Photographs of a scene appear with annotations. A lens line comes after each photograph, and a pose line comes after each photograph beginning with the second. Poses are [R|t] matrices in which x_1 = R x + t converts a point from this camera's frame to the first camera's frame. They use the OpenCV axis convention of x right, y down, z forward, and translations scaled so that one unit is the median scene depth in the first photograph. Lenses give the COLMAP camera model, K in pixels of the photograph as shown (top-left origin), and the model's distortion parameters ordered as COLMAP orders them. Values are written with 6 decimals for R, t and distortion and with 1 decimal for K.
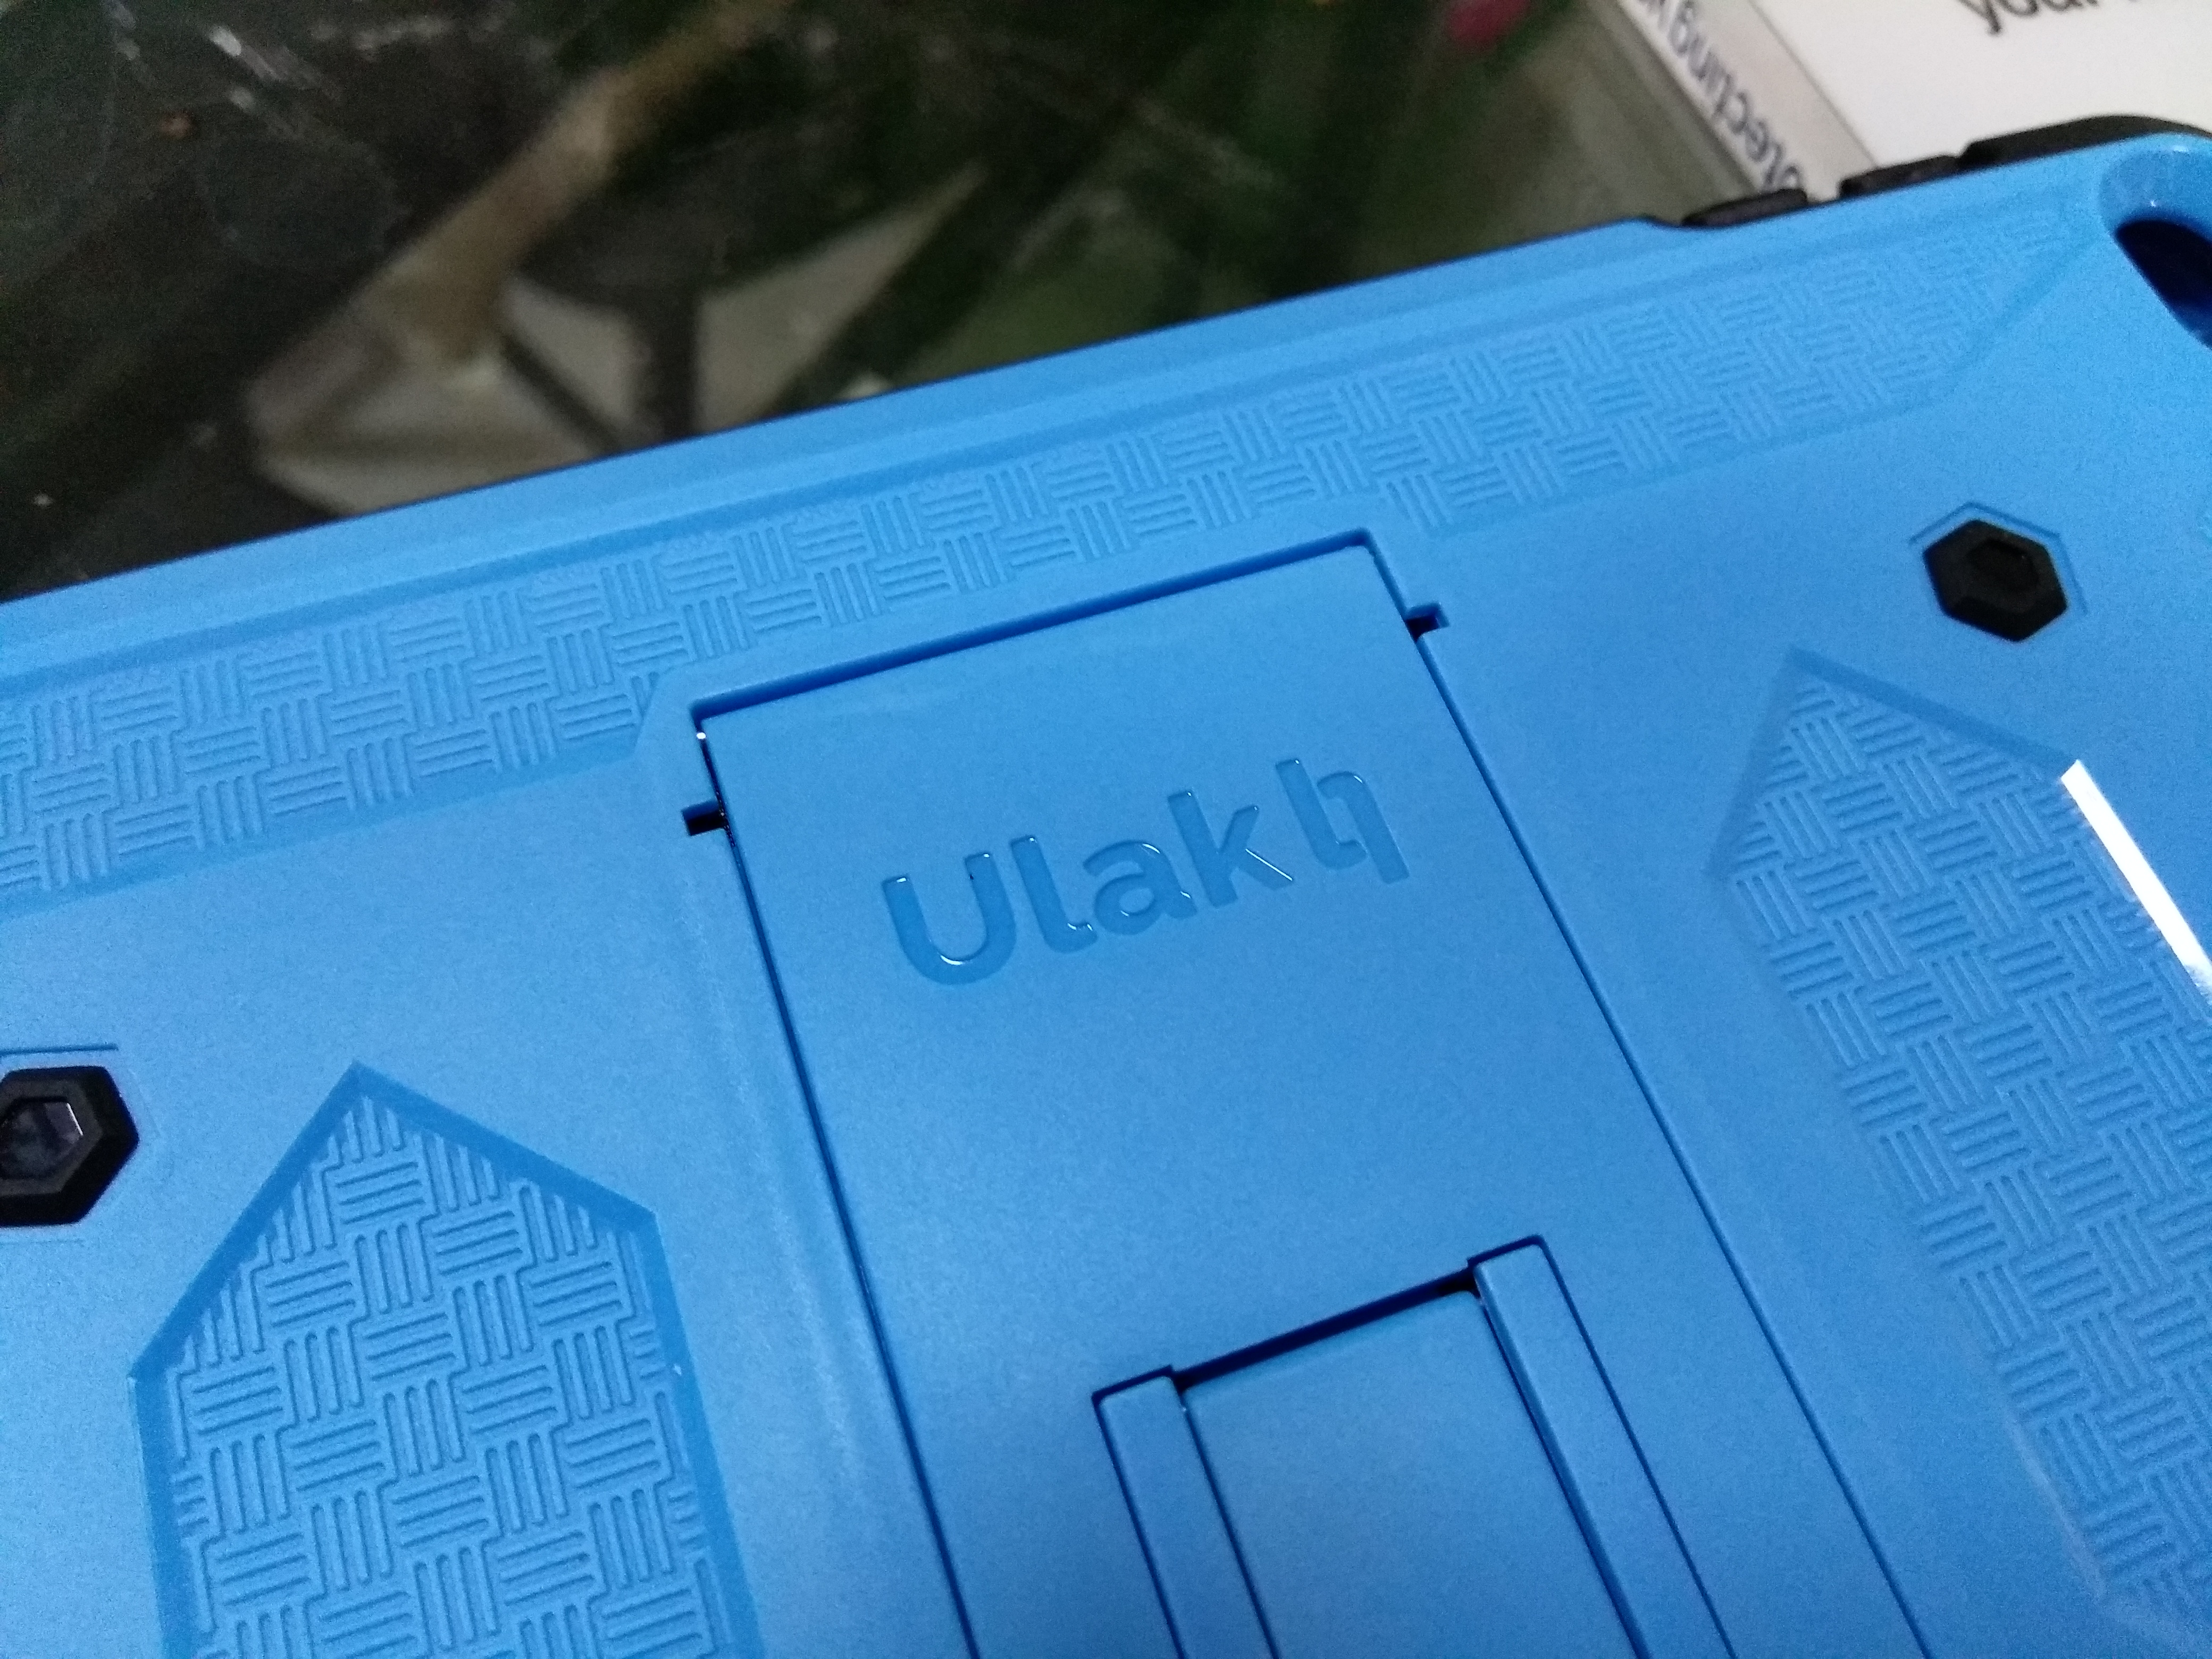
lens RADIAL K [[1903.6, 0, 1102.1], [0, 1903.6, 837.0], [0, 0, 1]] dist [-0.033560, -0.006877]
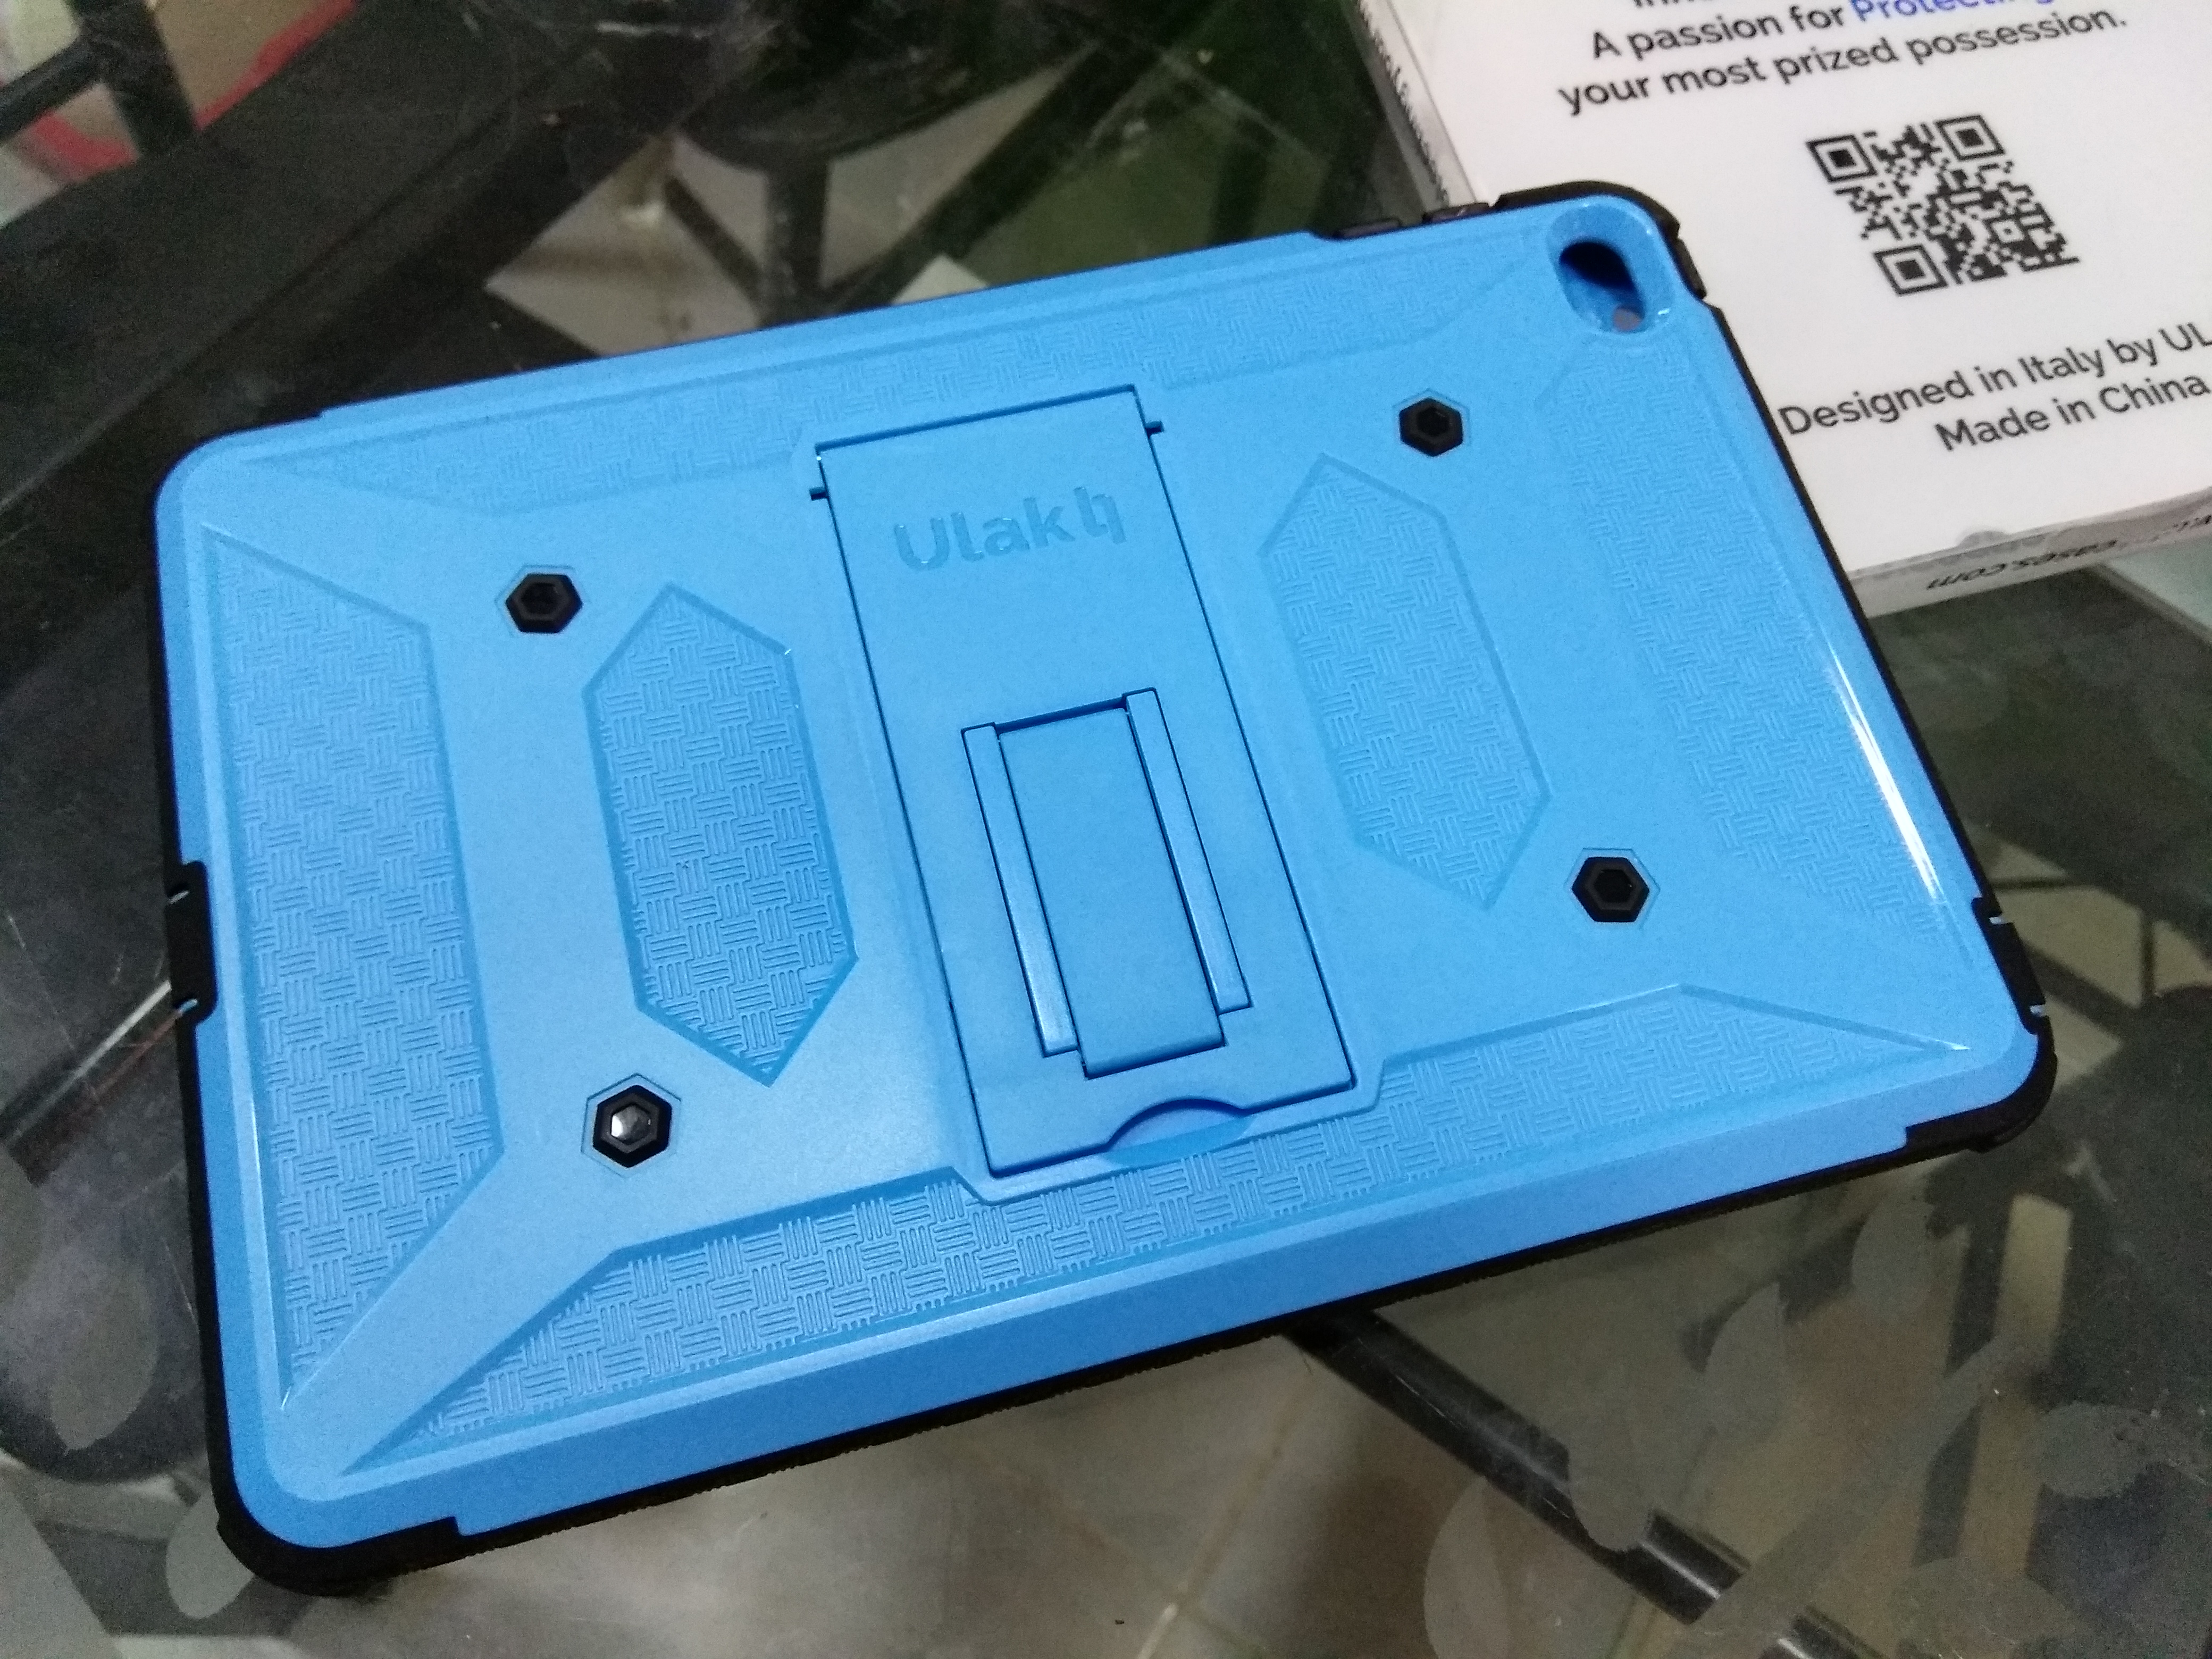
lens RADIAL K [[1903.6, 0, 1103.0], [0, 1903.6, 842.0], [0, 0, 1]] dist [-0.033560, -0.006877]
pose [[0.996352, 0.074319, -0.041940, 0.253213], [-0.070403, 0.993615, 0.088168, 0.177378], [0.048225, -0.084894, 0.995222, -1.266840]]
